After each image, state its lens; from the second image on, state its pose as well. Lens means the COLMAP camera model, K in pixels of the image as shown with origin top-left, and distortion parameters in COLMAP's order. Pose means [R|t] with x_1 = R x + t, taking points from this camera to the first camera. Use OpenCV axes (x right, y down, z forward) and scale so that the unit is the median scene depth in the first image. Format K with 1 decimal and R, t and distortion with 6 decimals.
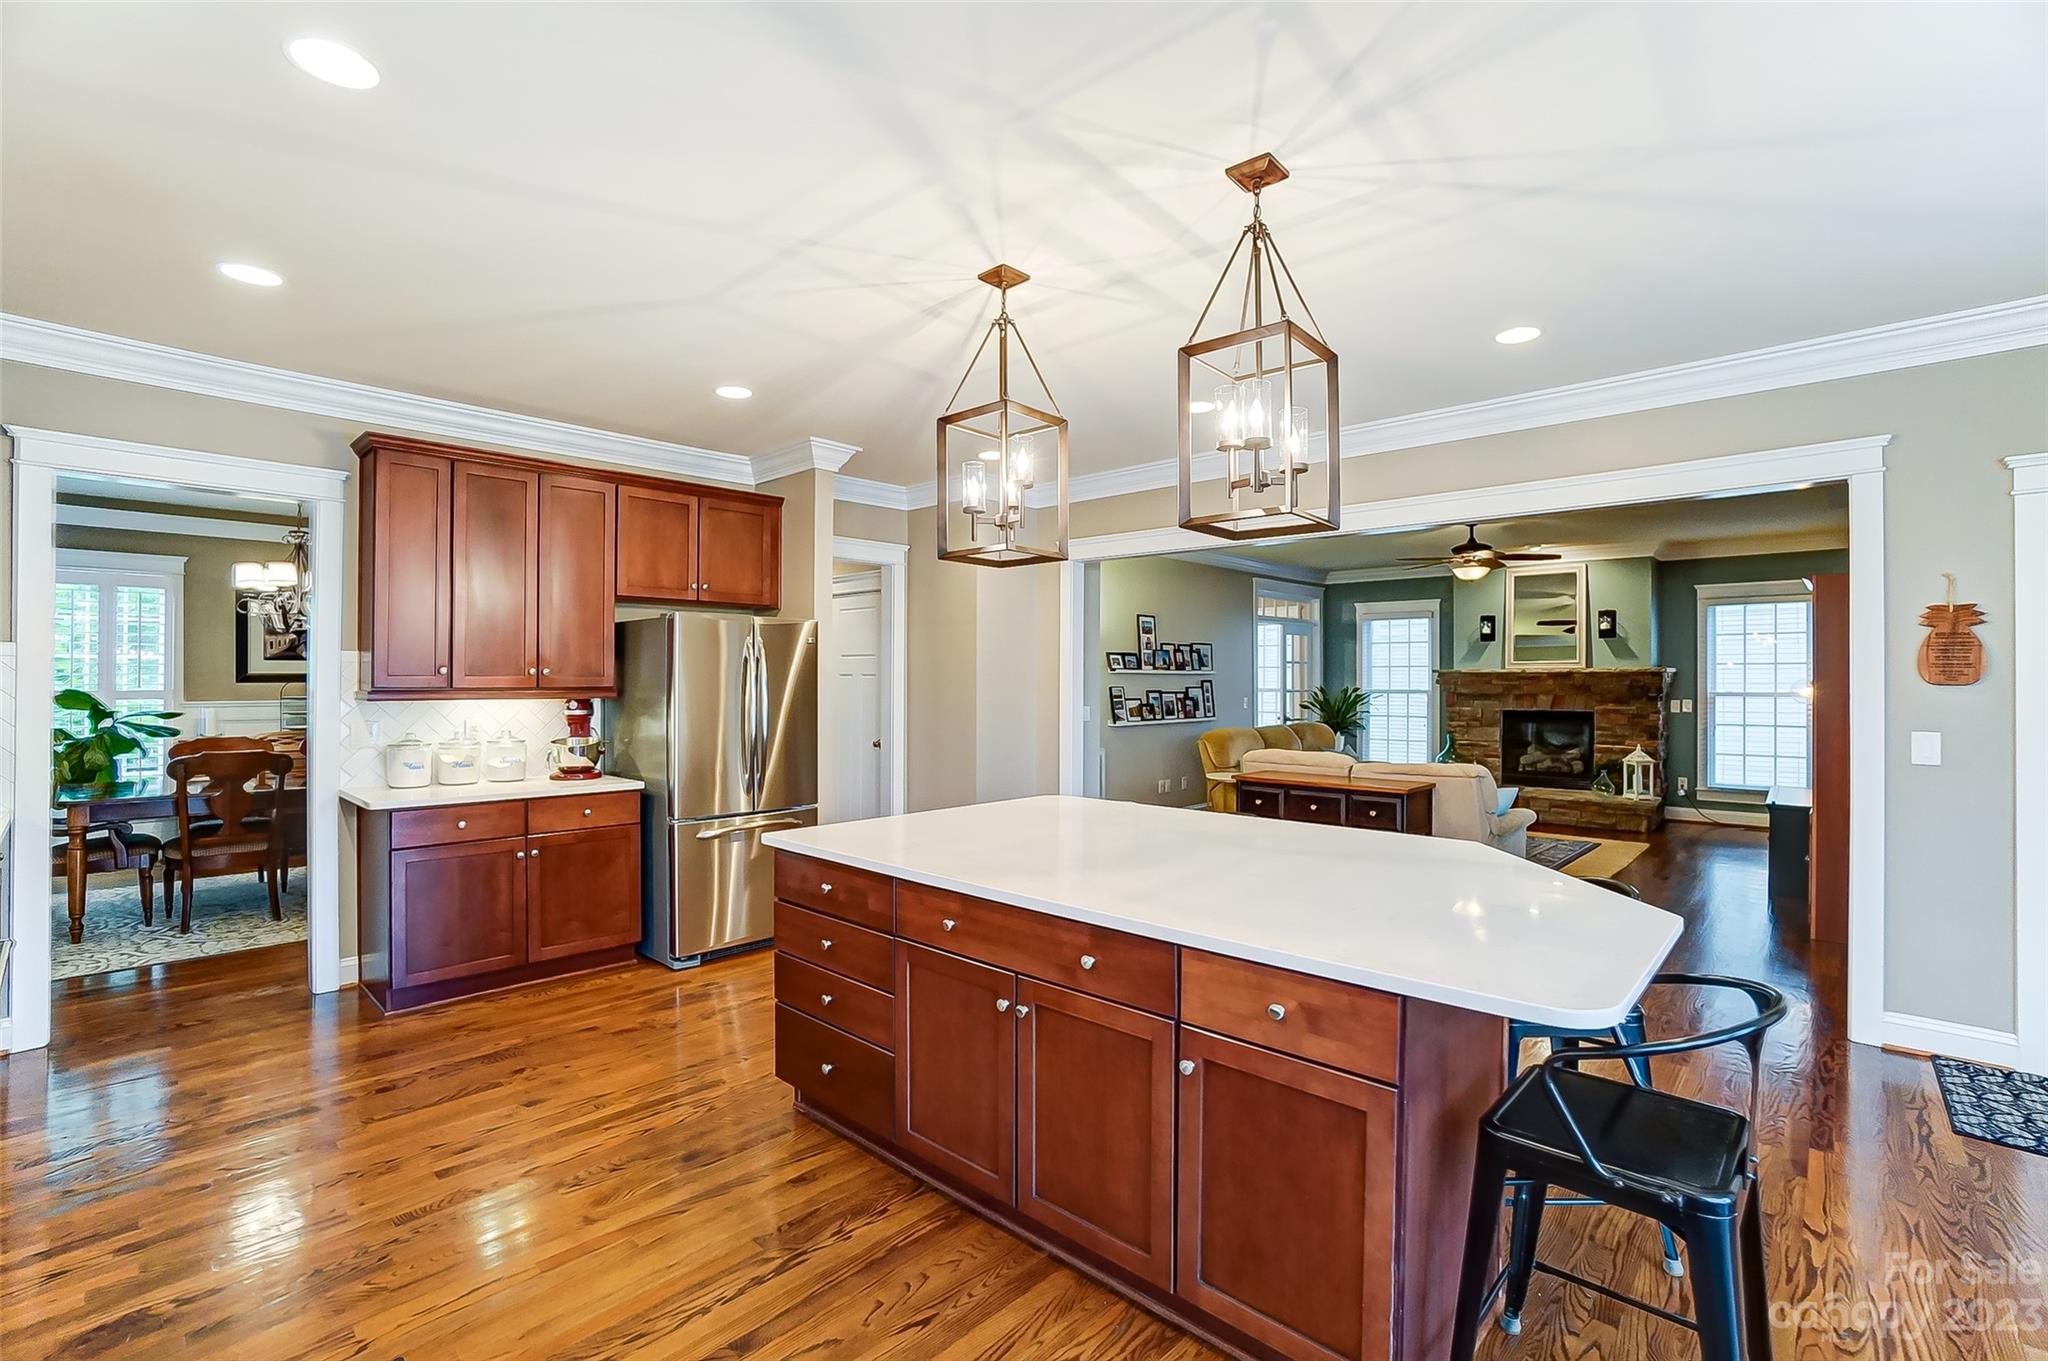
lens RADIAL K [[913.4, 0, 1020.7], [0, 913.4, 675.5], [0, 0, 1]] dist [-0.063102, 0.025922]
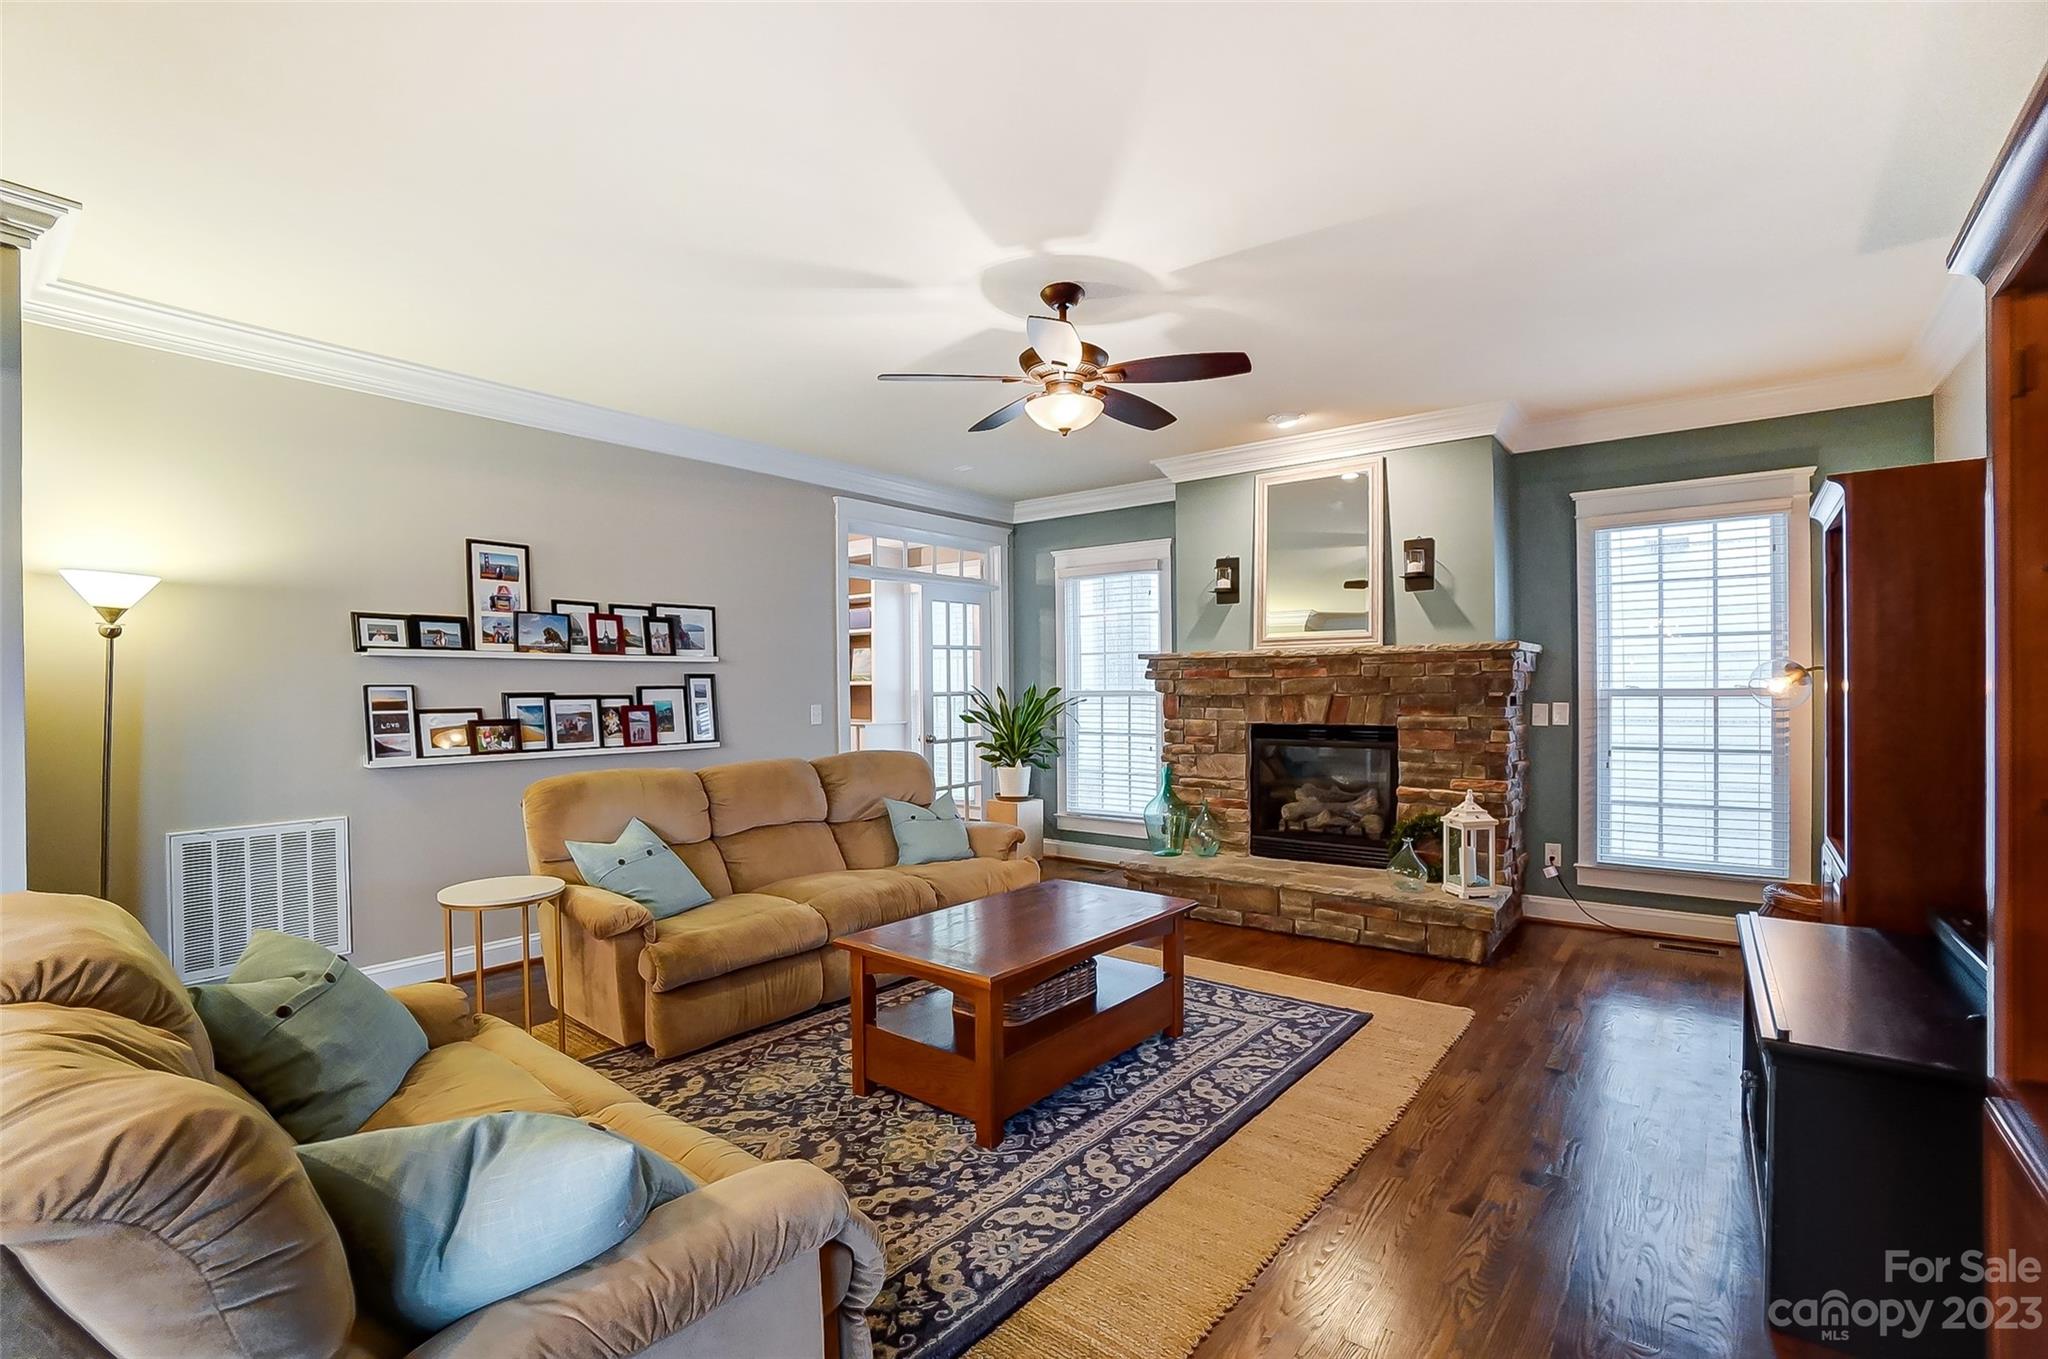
lens RADIAL K [[915.4, 0, 1016.3], [0, 915.4, 692.2], [0, 0, 1]] dist [-0.066400, 0.025473]
pose [[0.997122, -0.008245, 0.075370, 0.369396], [0.007611, 0.999933, 0.008696, 0.013387], [-0.075437, -0.008097, 0.997118, 0.468850]]
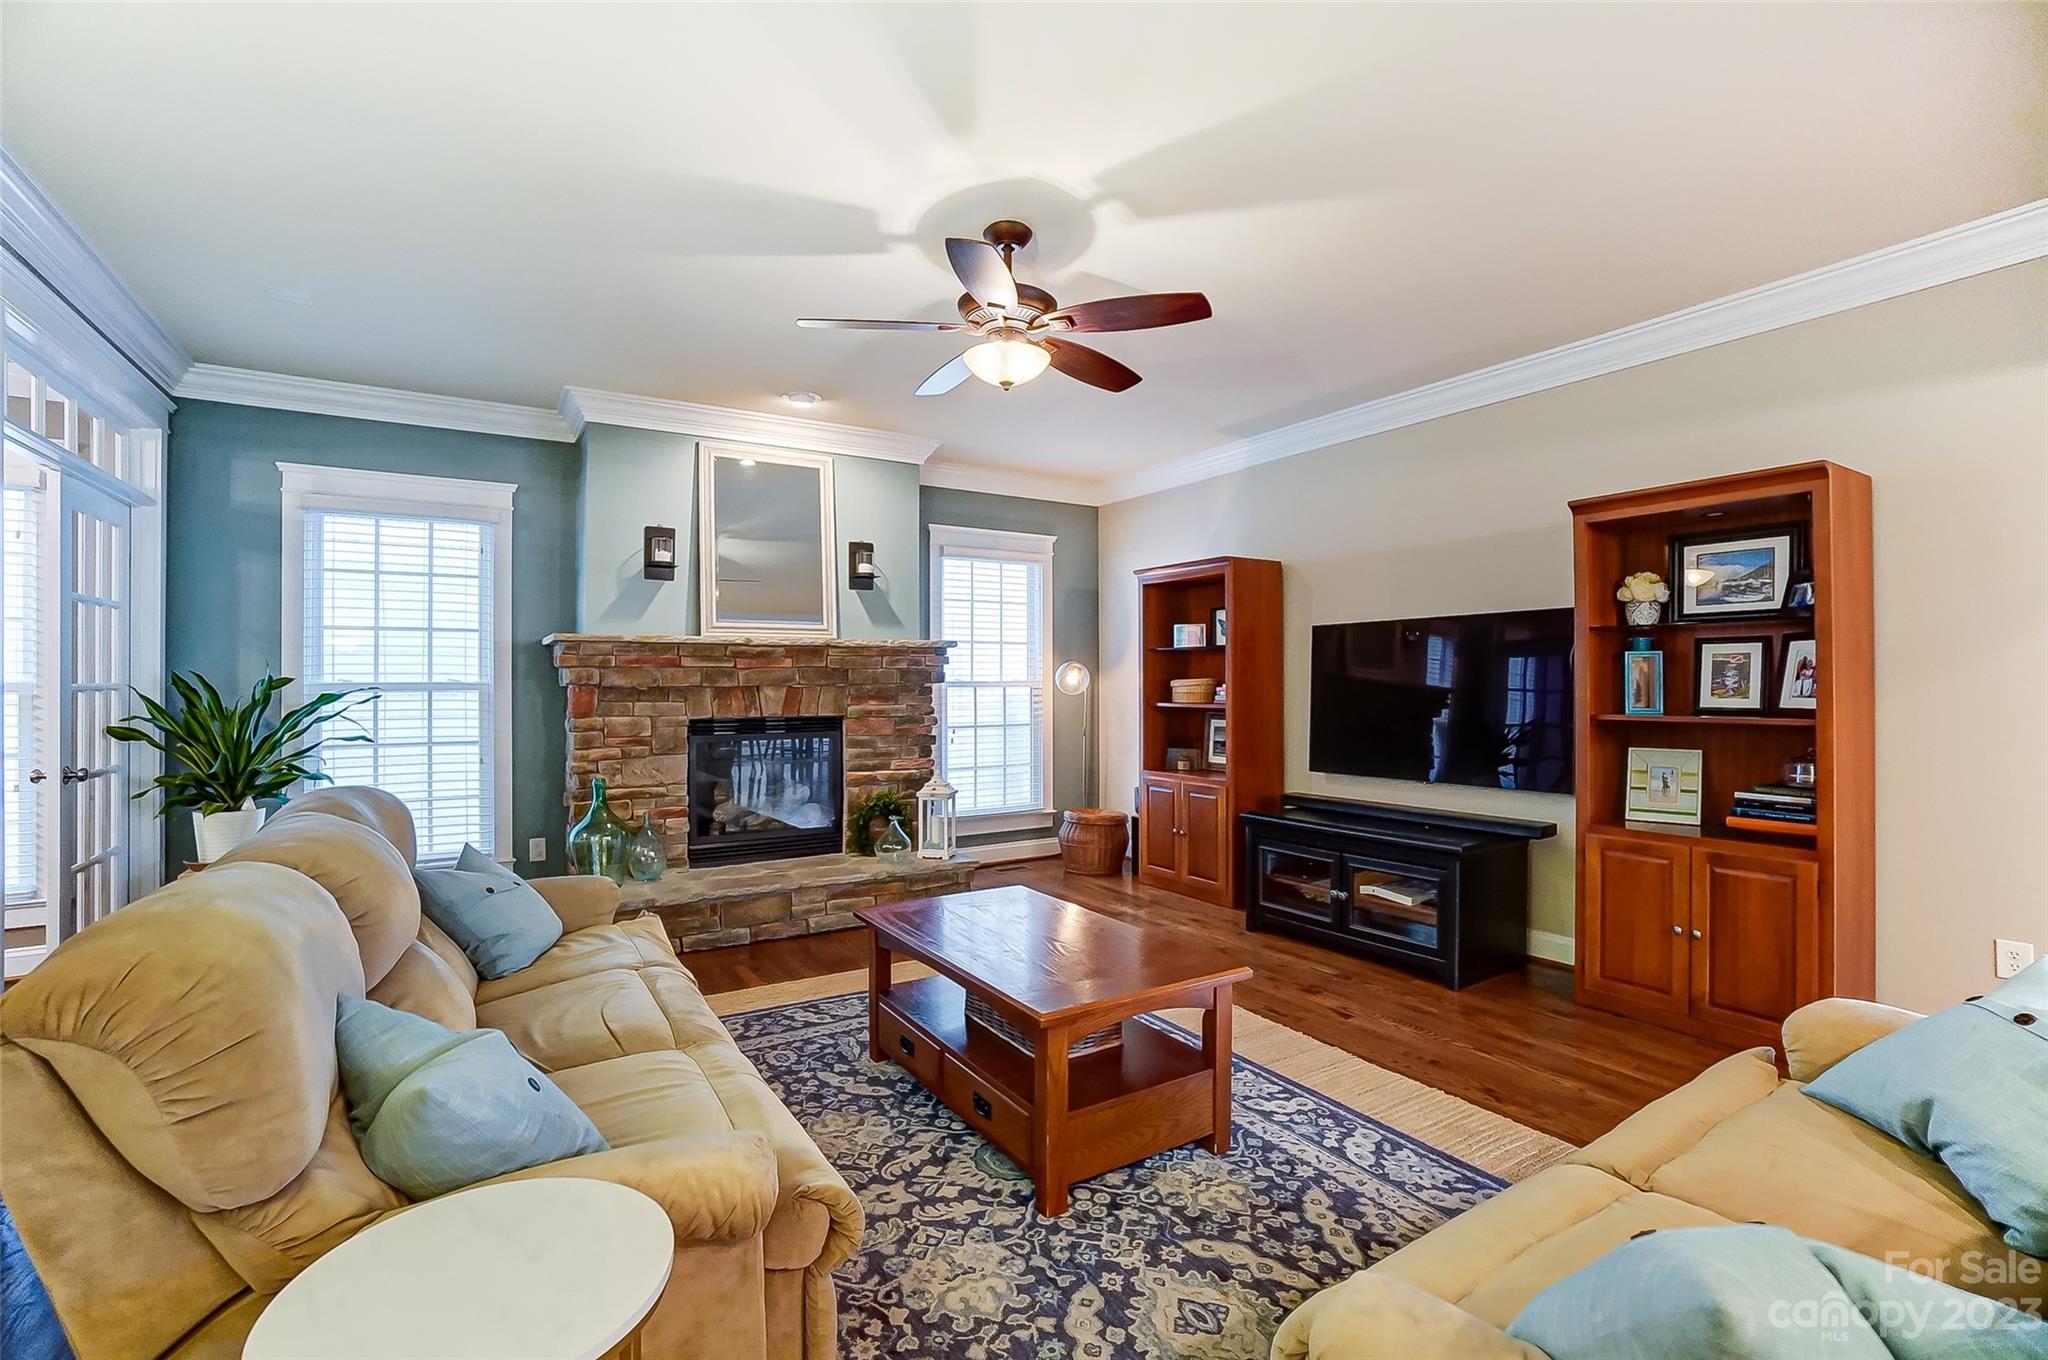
lens RADIAL K [[905.5, 0, 1024.0], [0, 905.5, 680.0], [0, 0, 1]] dist [-0.039462, 0.000579]
pose [[0.254918, 0.000556, 0.966963, 0.107274], [-0.000562, 1.000000, -0.000427, 0.017869], [-0.966962, -0.000435, 0.254918, 0.739973]]
